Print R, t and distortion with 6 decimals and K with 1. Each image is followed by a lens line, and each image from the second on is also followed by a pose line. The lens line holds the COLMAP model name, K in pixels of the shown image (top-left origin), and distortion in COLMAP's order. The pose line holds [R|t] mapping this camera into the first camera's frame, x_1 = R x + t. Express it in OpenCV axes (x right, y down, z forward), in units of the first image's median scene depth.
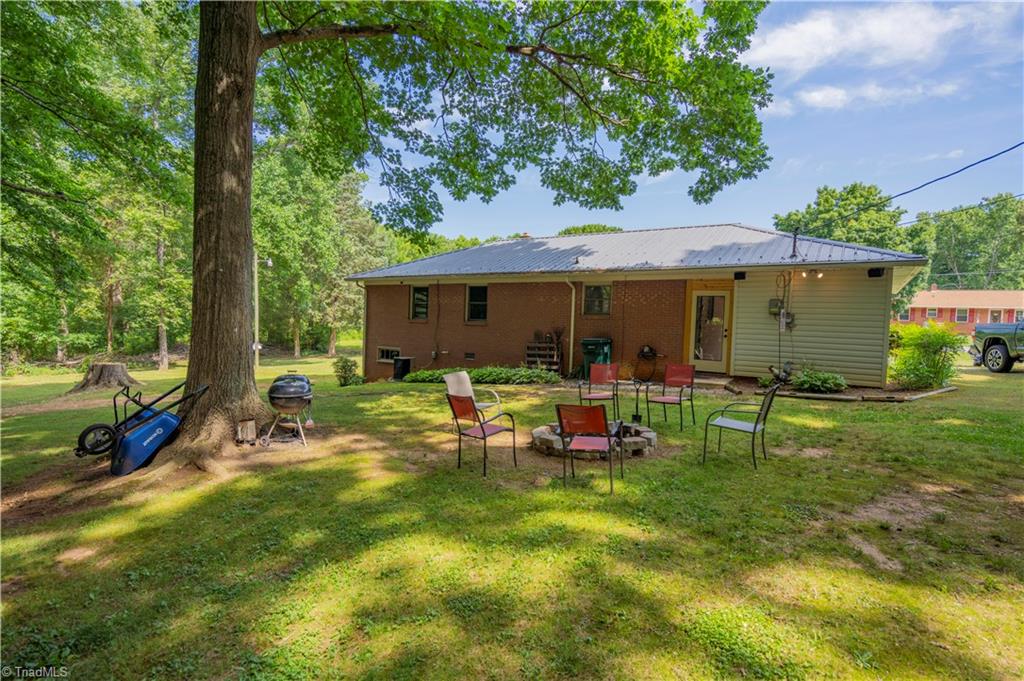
lens RADIAL K [[461.0, 0, 514.1], [0, 461.0, 341.7], [0, 0, 1]] dist [0.000036, 0.000079]
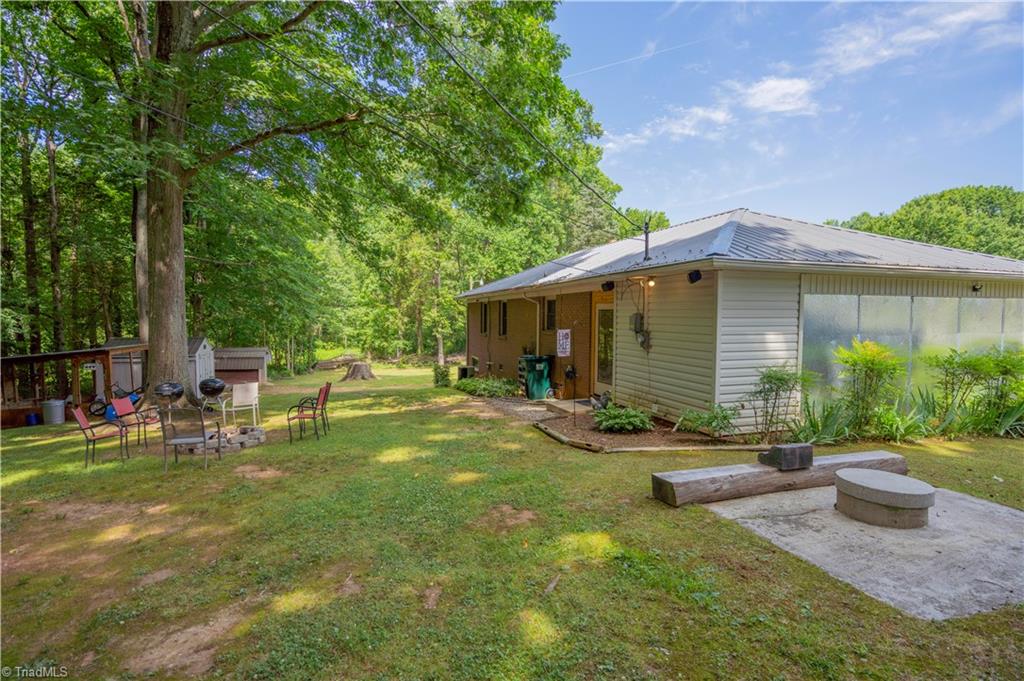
lens RADIAL K [[461.0, 0, 513.9], [0, 461.0, 335.5], [0, 0, 1]] dist [0.000036, 0.000079]
pose [[0.818383, -0.002989, -0.574666, 0.875229], [-0.010925, 0.999725, -0.020758, -0.034912], [0.574570, 0.023266, 0.818125, 0.219025]]
